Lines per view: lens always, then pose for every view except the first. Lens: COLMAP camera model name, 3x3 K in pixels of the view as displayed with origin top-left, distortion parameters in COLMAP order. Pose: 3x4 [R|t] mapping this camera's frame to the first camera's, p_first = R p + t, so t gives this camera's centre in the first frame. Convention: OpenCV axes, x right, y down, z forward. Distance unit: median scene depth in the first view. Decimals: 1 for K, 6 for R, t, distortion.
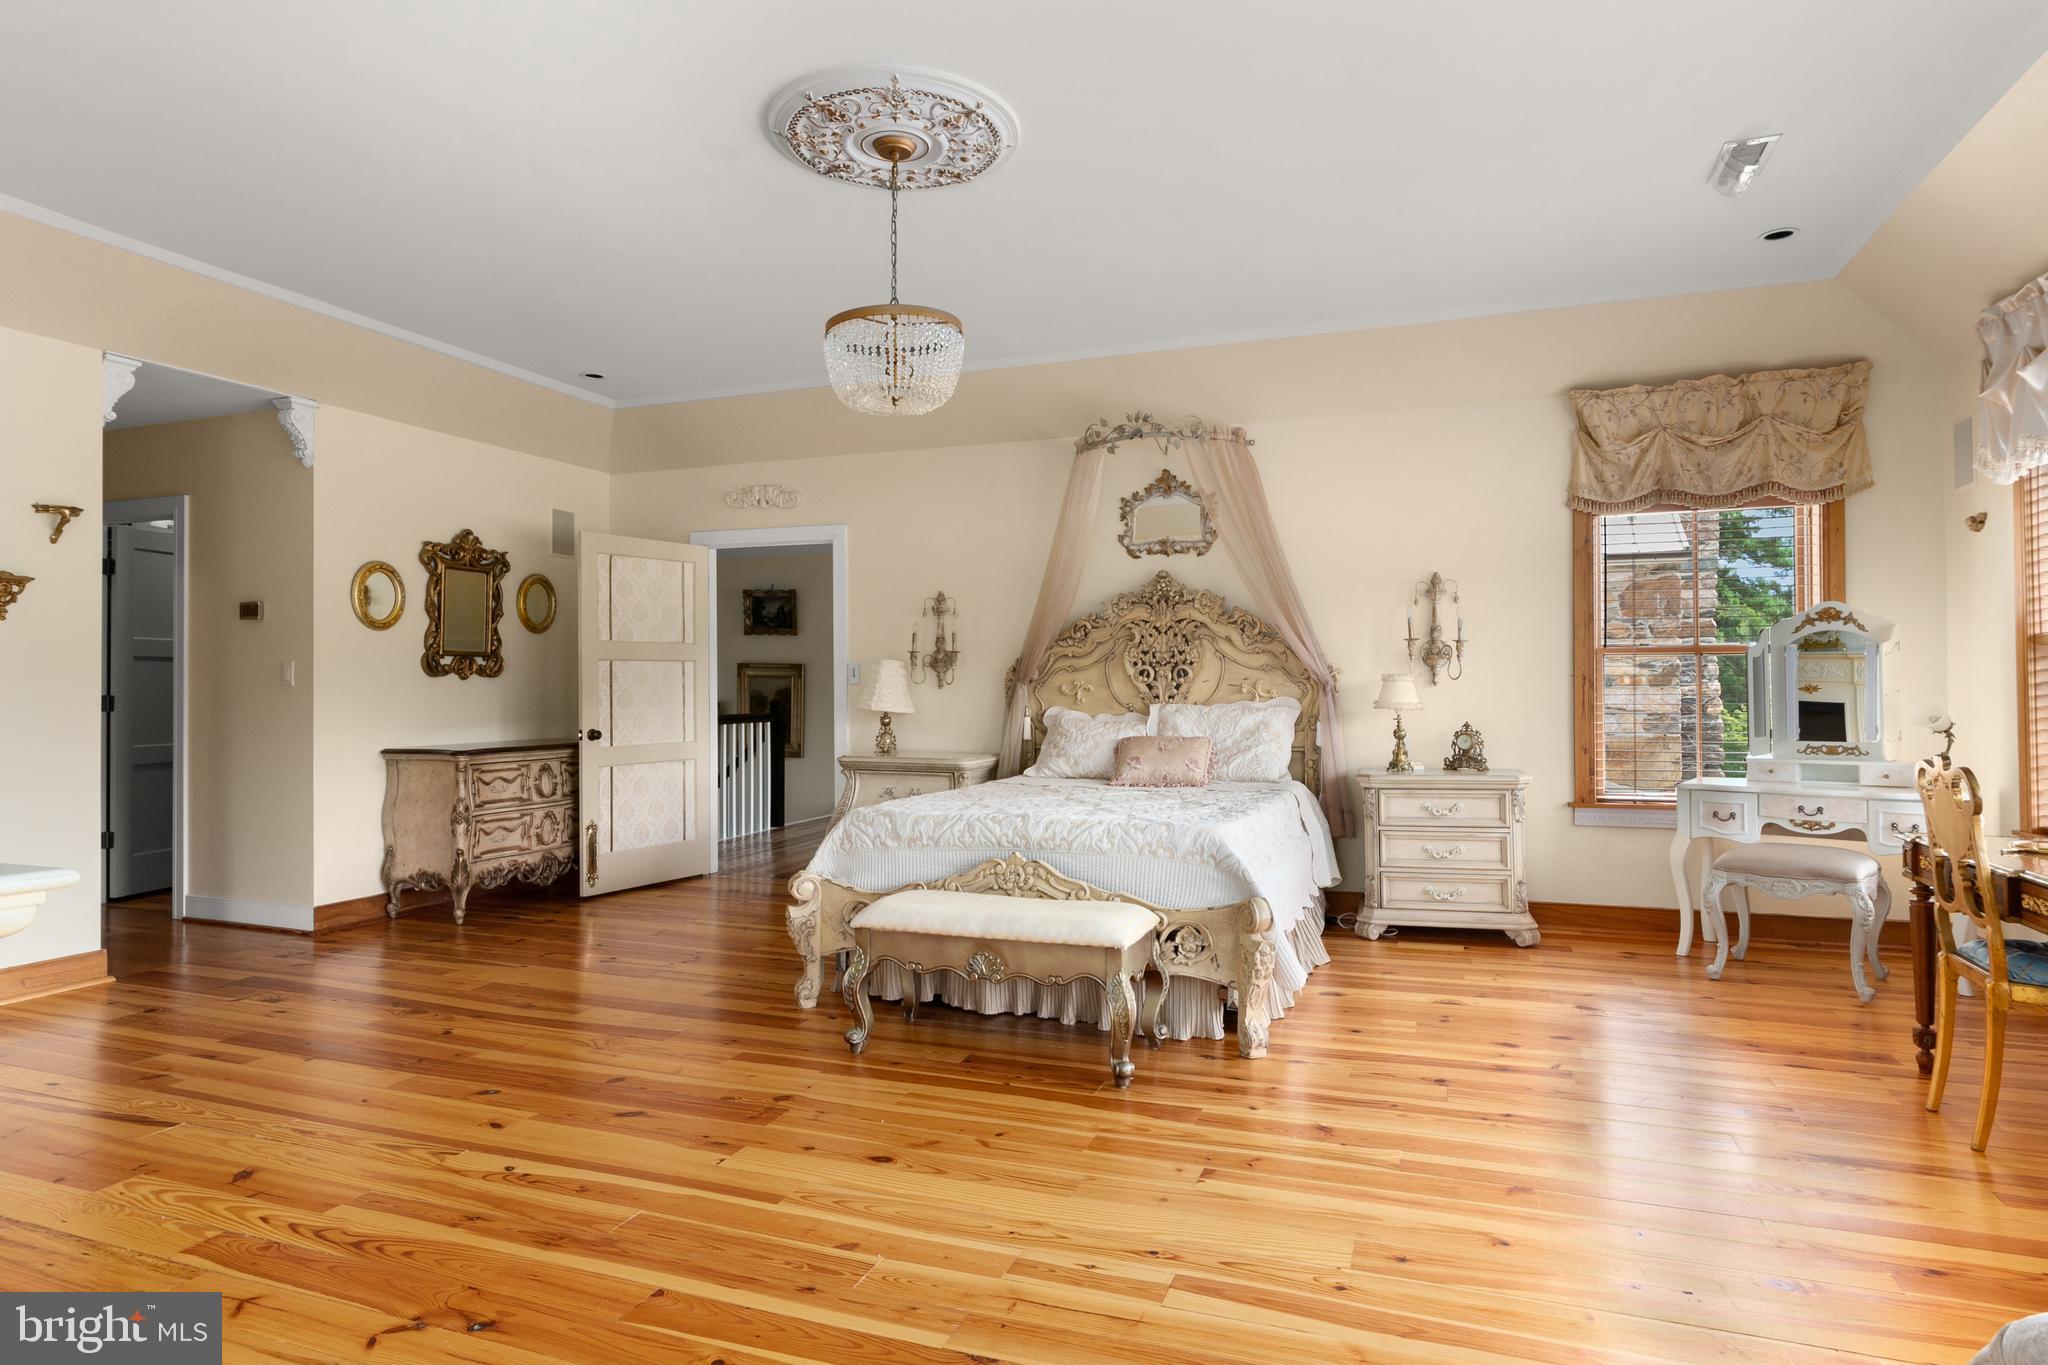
lens RADIAL K [[1126.3, 0, 1025.7], [0, 1126.3, 691.9], [0, 0, 1]] dist [-0.002108, 0.000818]
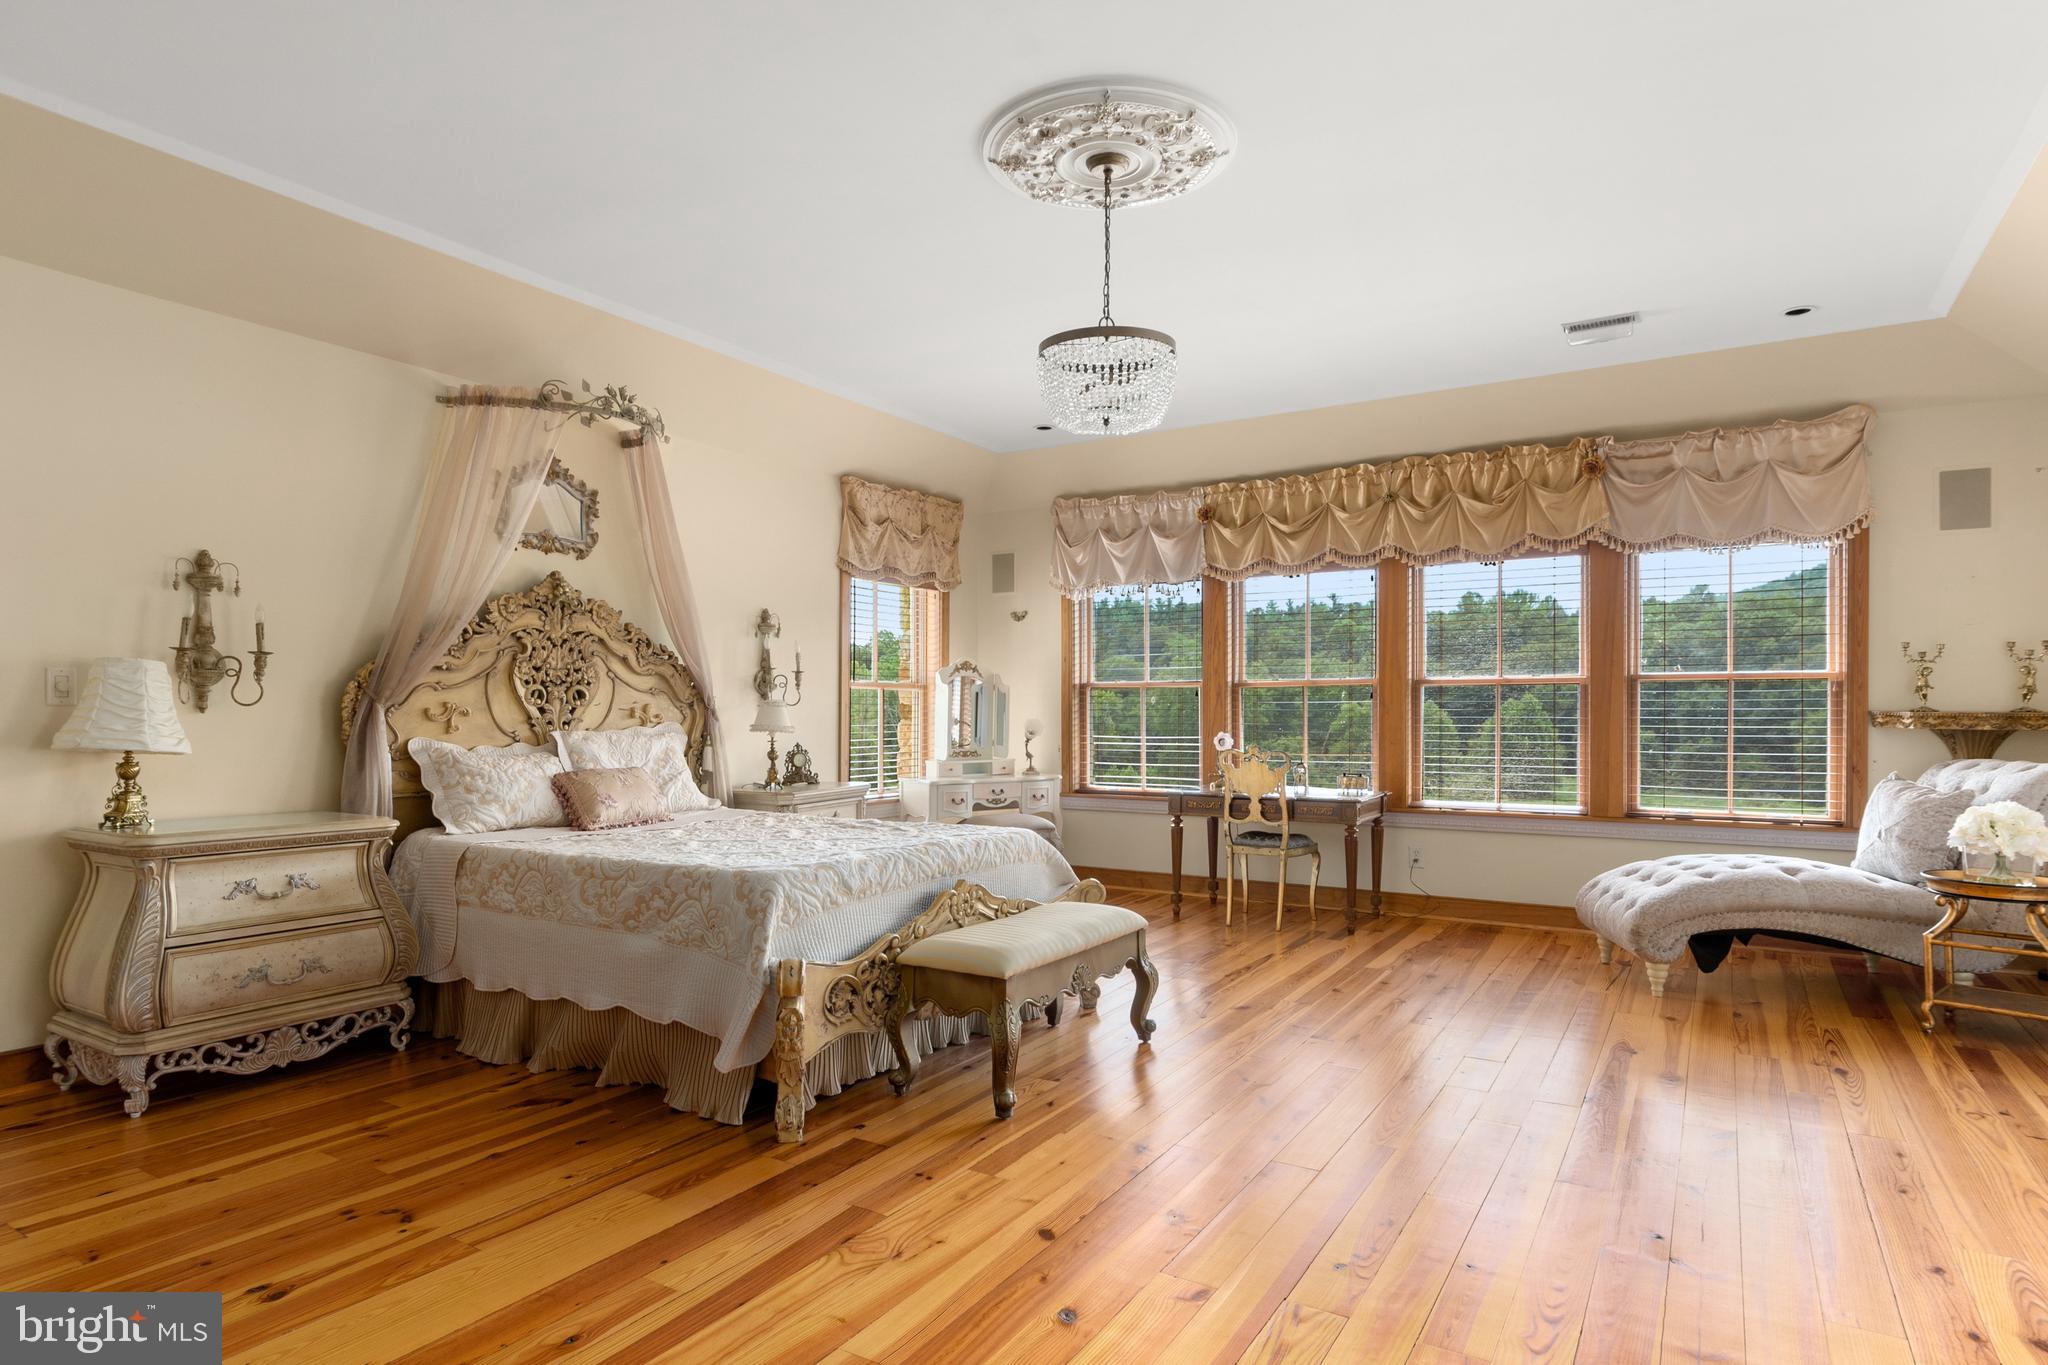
lens RADIAL K [[1133.0, 0, 1018.0], [0, 1133.0, 723.2], [0, 0, 1]] dist [-0.003050, -0.001292]
pose [[0.201640, -0.005407, 0.979445, -0.648761], [0.004994, 0.999977, 0.004492, 0.002641], [-0.979447, 0.003986, 0.201663, 0.512002]]
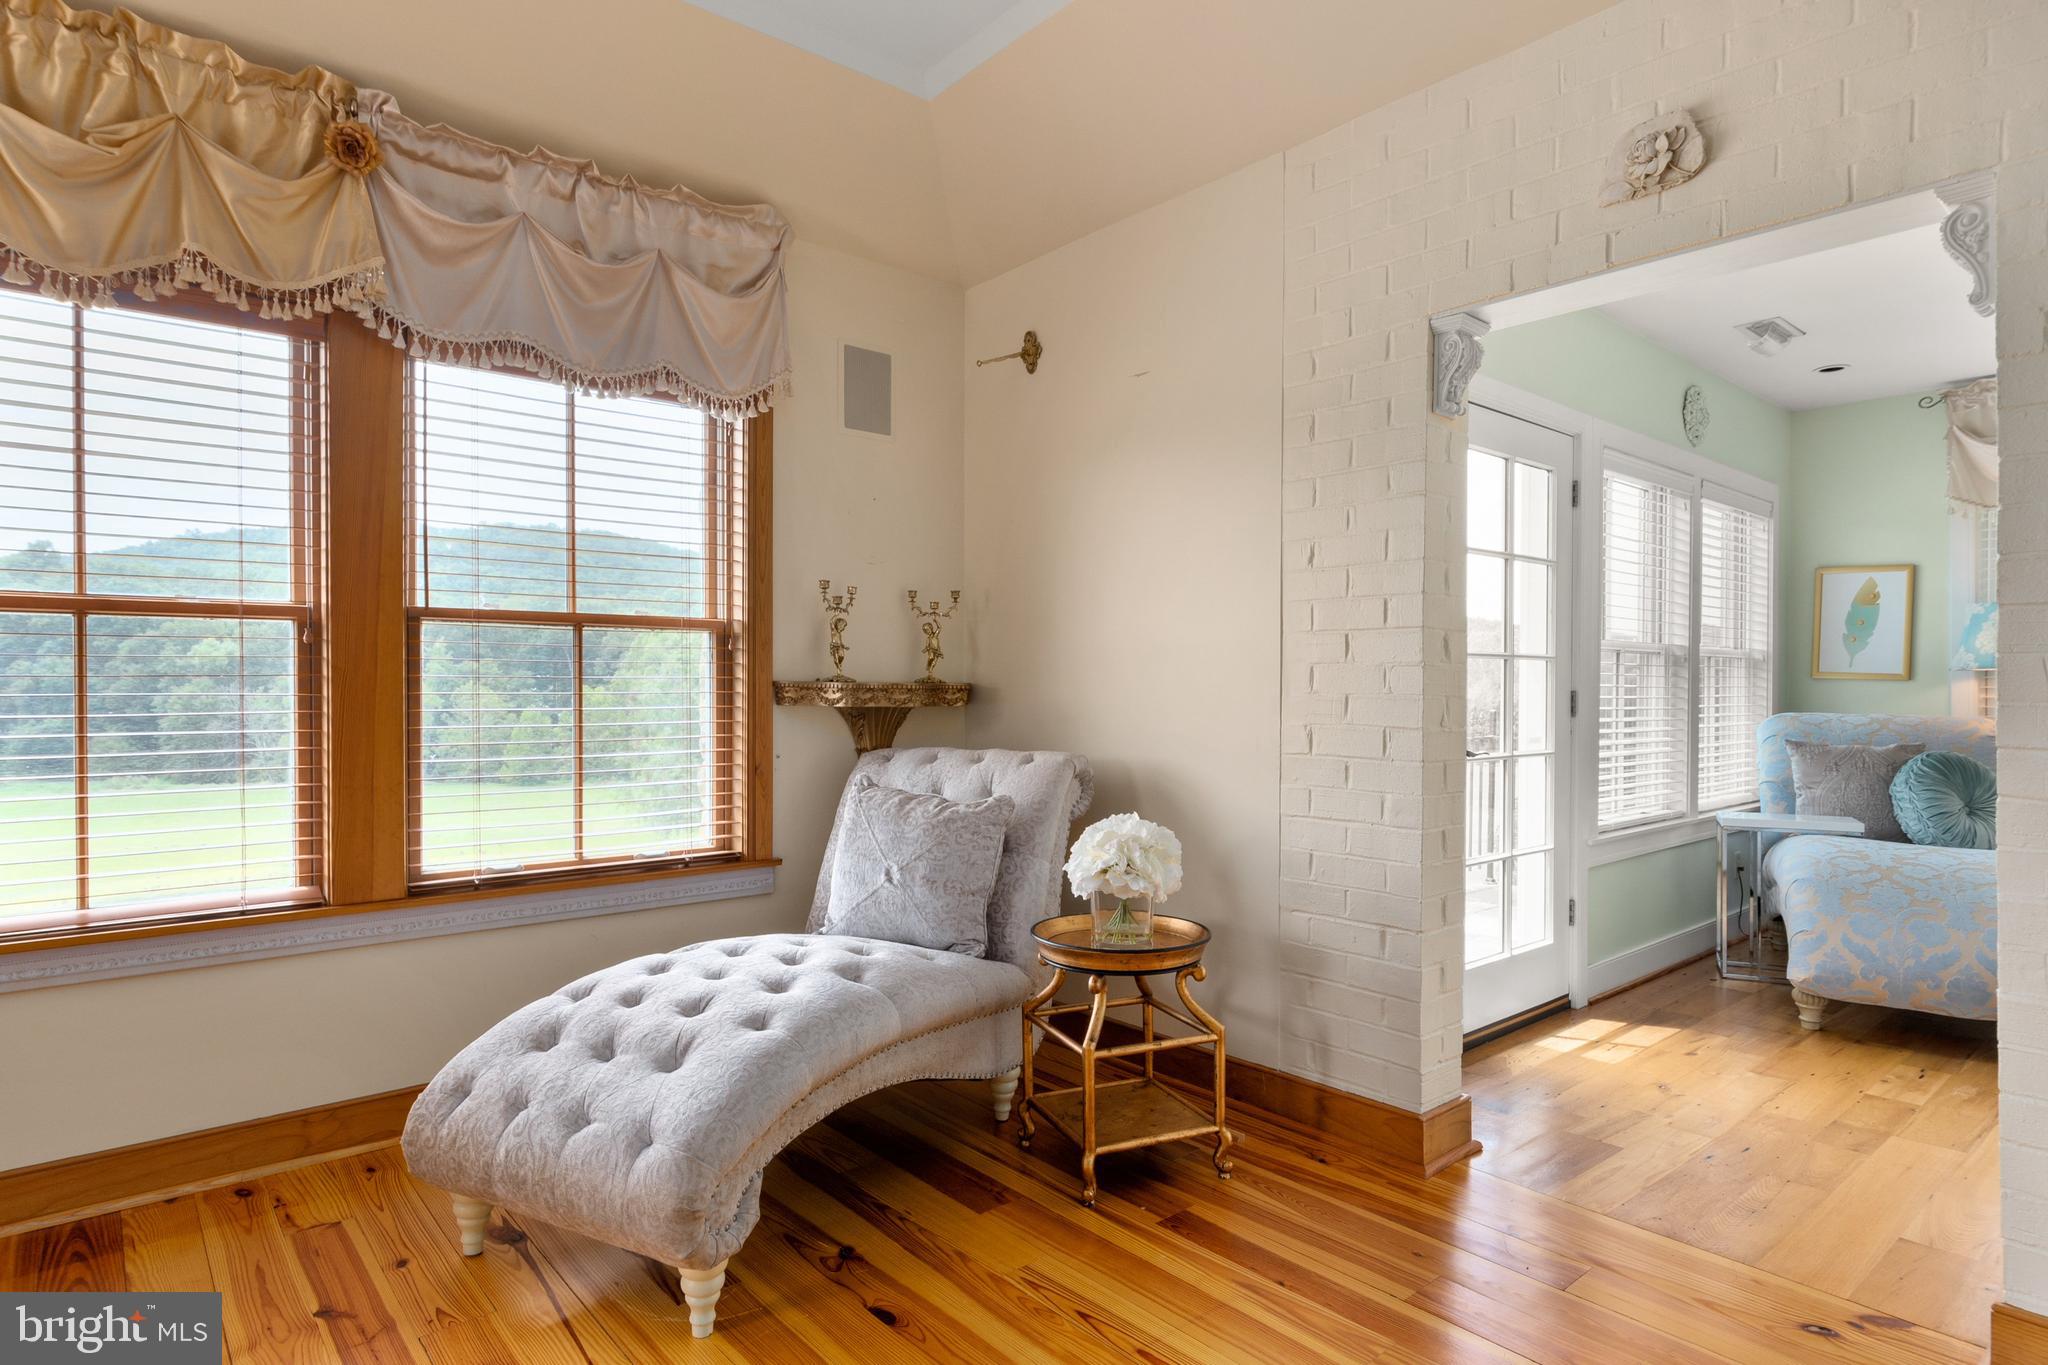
lens RADIAL K [[1126.3, 0, 1025.7], [0, 1126.3, 691.9], [0, 0, 1]] dist [-0.002108, 0.000818]
pose [[-0.874064, 0.002153, 0.485805, -0.032727], [0.006334, 0.999956, 0.006963, 0.002861], [-0.485769, 0.009163, -0.874039, 0.483321]]
